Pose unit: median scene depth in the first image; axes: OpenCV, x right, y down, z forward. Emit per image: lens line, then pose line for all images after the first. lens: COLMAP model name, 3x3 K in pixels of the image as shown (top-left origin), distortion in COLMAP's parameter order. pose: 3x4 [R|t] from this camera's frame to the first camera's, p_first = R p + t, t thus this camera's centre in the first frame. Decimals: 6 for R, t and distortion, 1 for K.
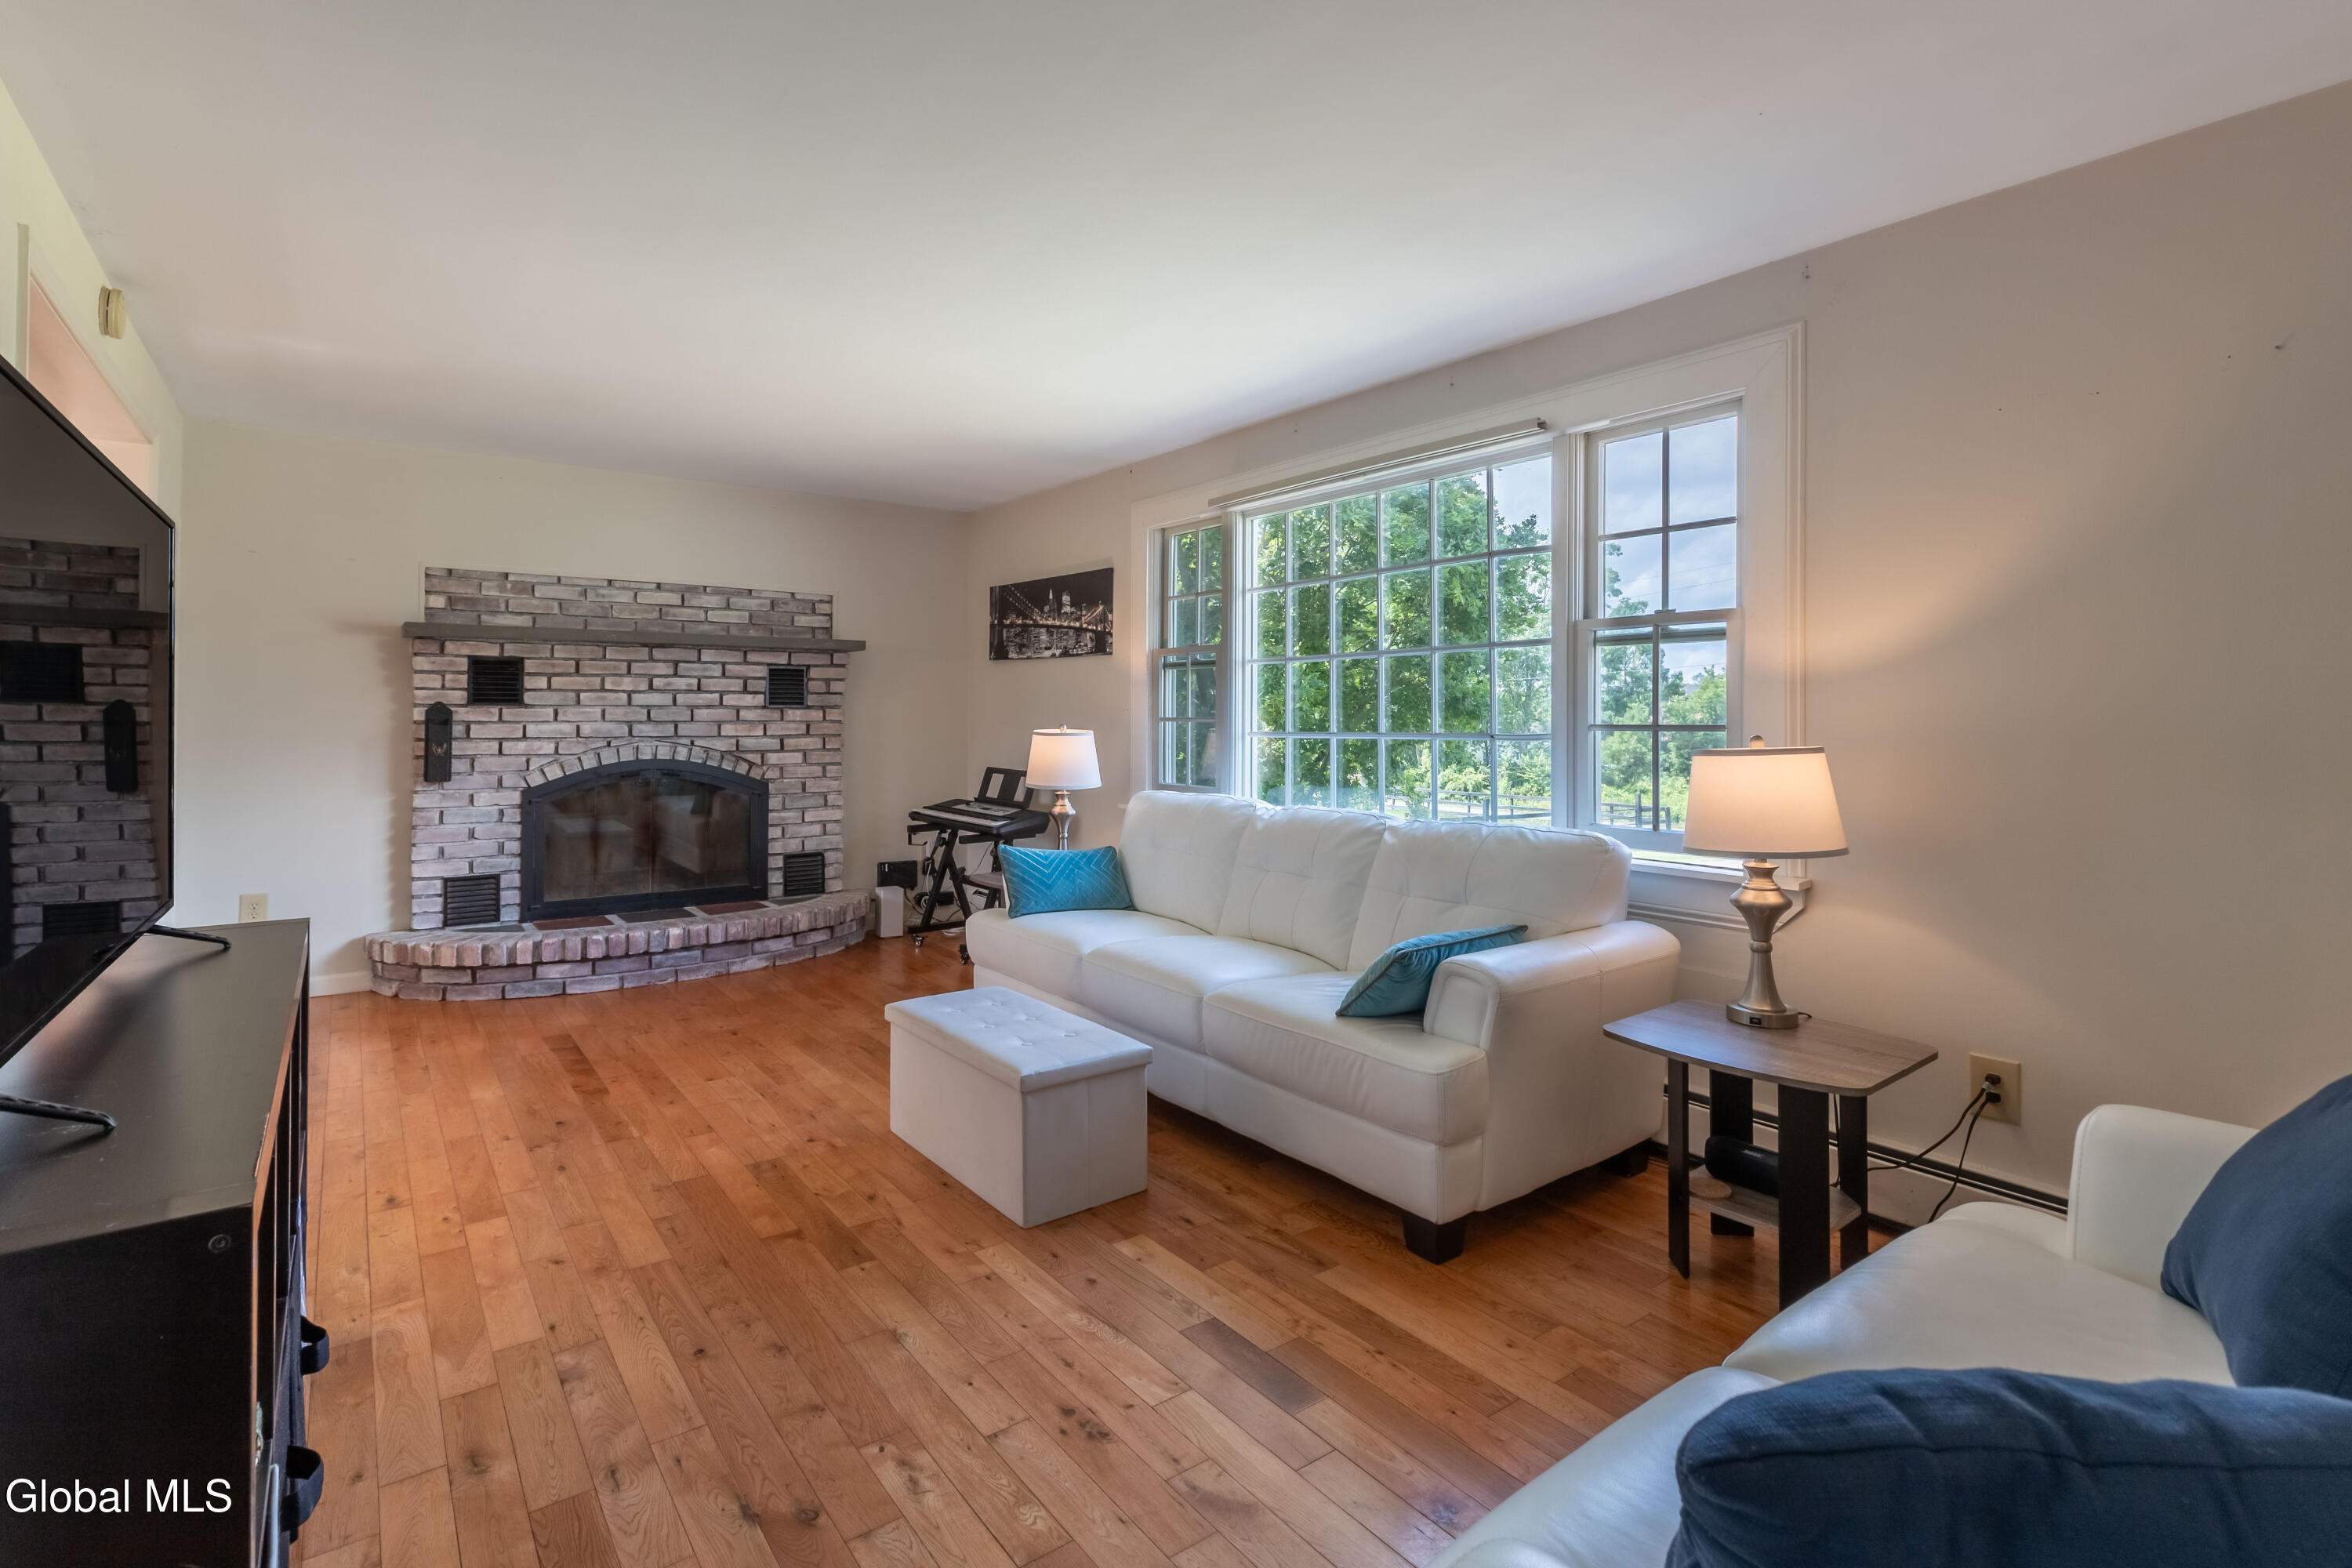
lens RADIAL K [[1090.9, 0, 1171.6], [0, 1090.9, 712.8], [0, 0, 1]] dist [0.000734, -0.000084]
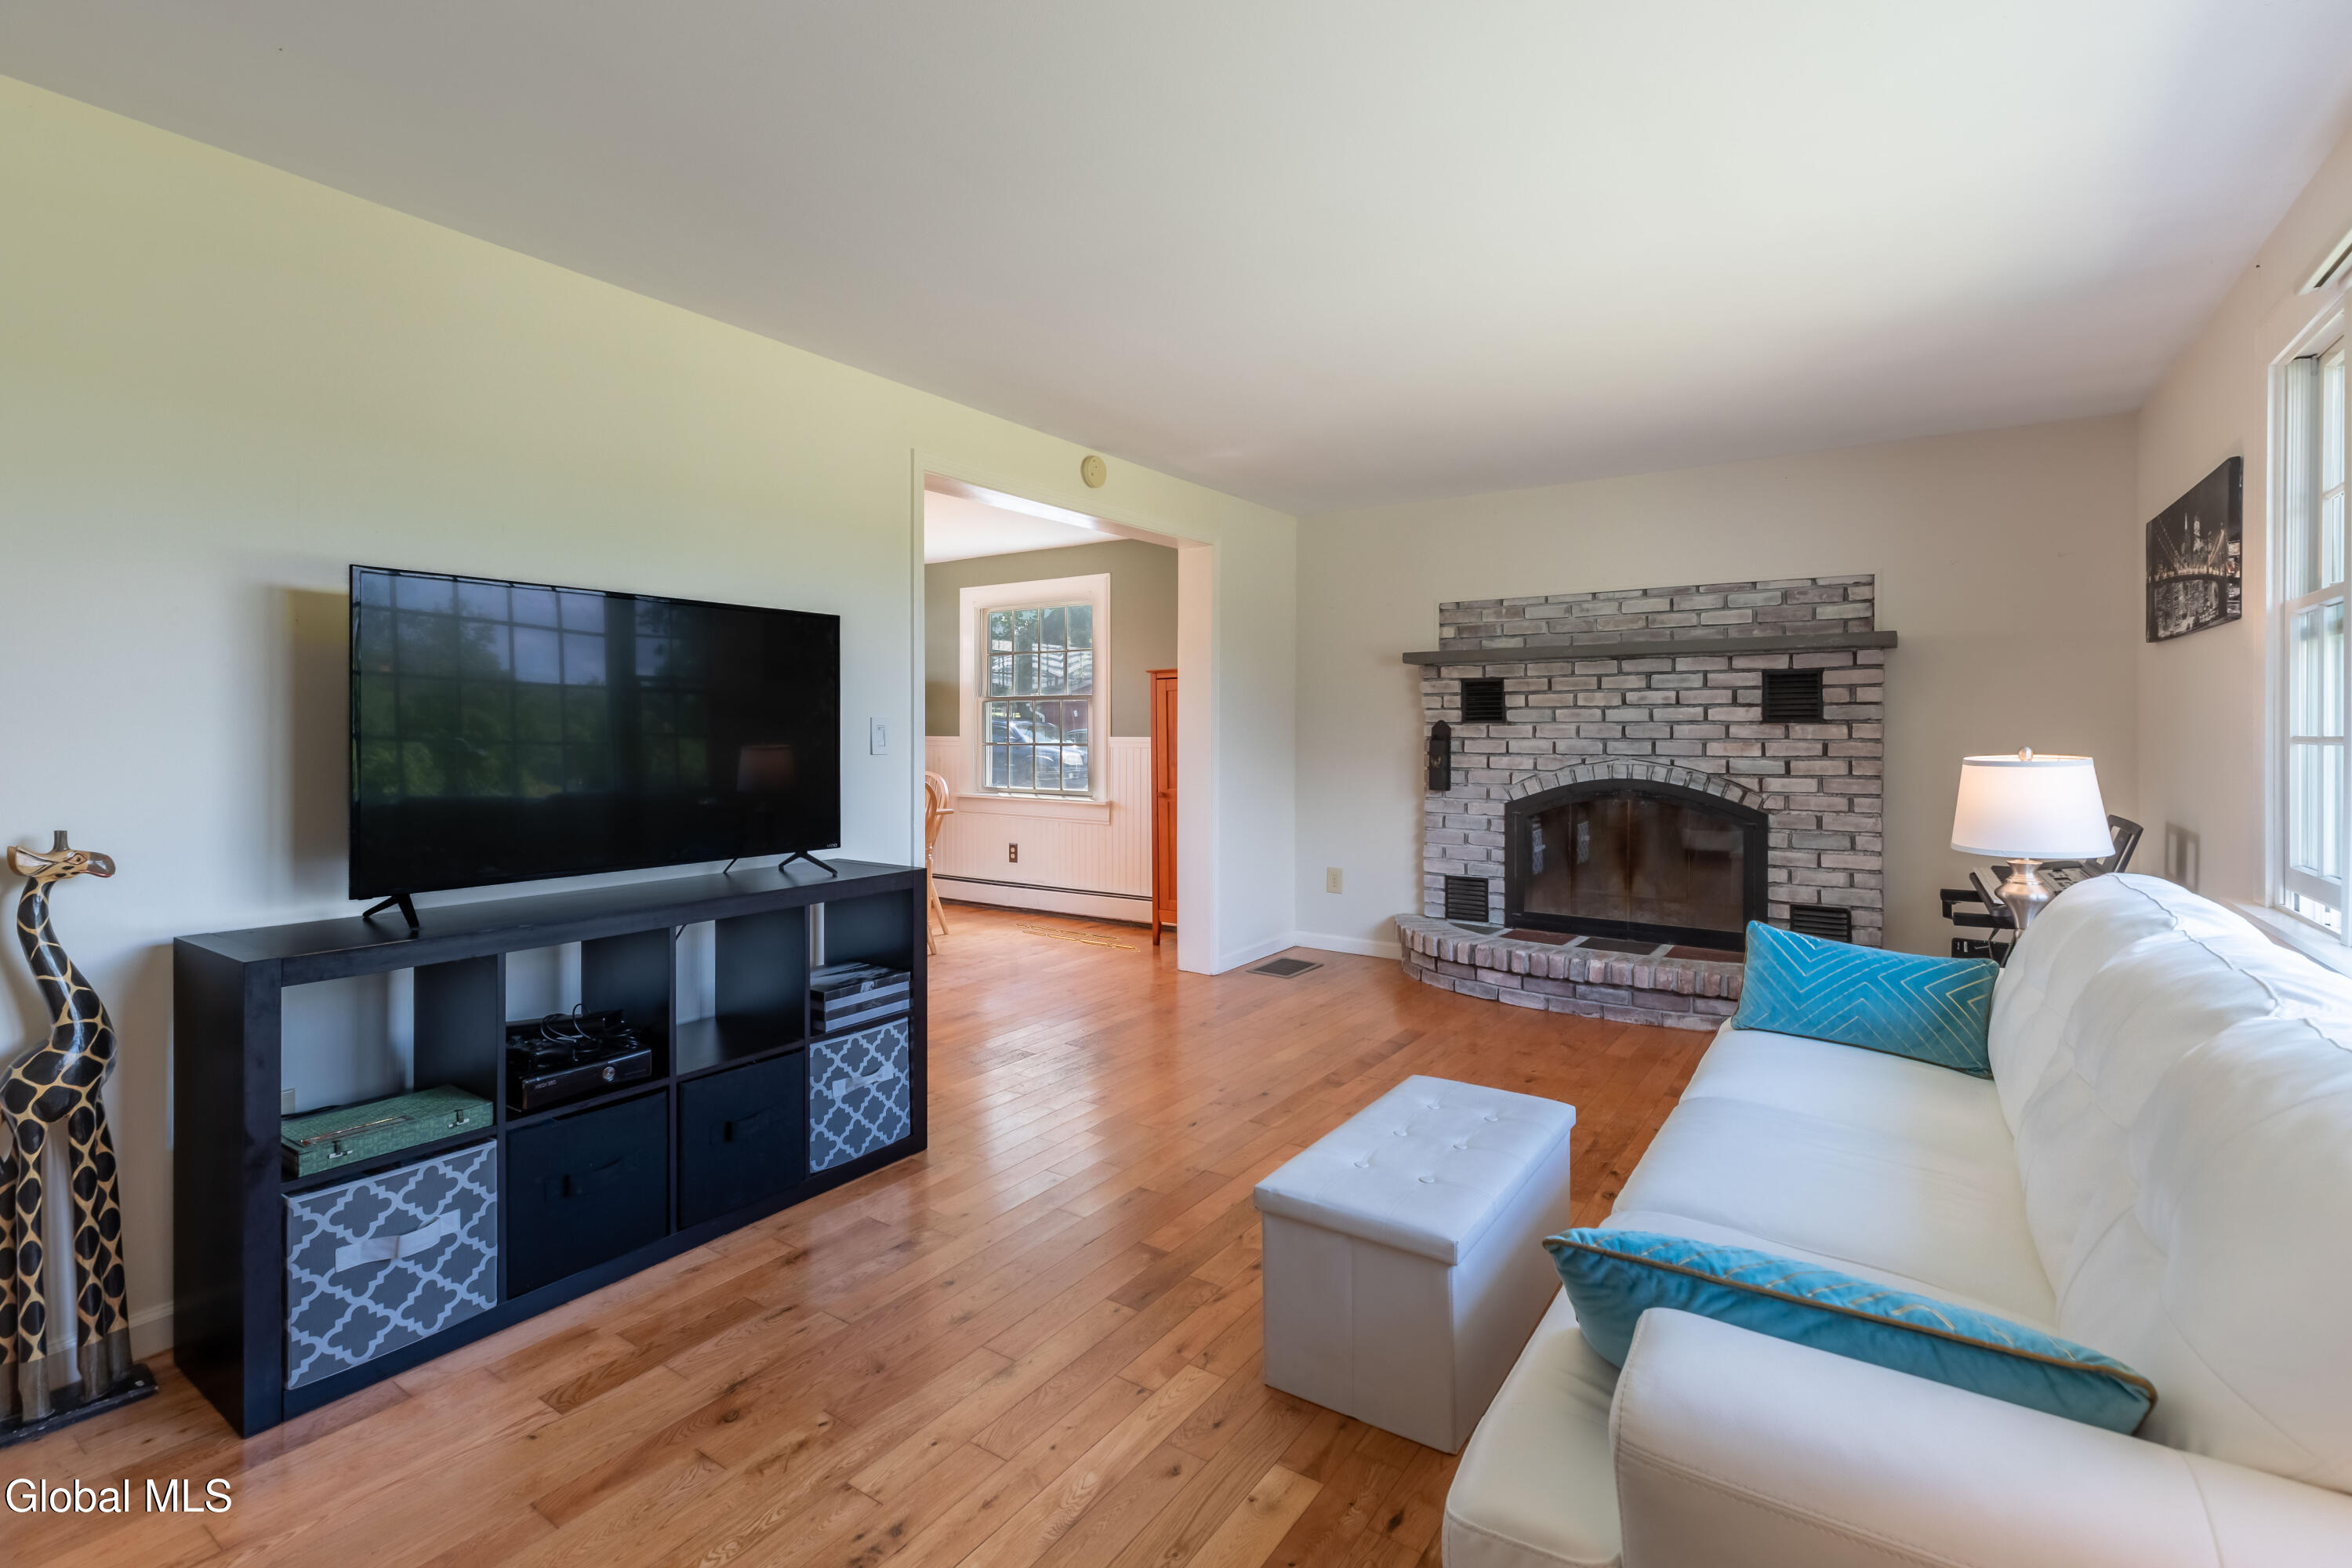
lens RADIAL K [[1088.8, 0, 1166.5], [0, 1088.8, 732.1], [0, 0, 1]] dist [0.005784, 0.000272]
pose [[0.321042, 0.000245, -0.947065, 0.297745], [0.002853, 0.999995, 0.001226, 0.000054], [0.947061, -0.003096, 0.321039, 0.342340]]
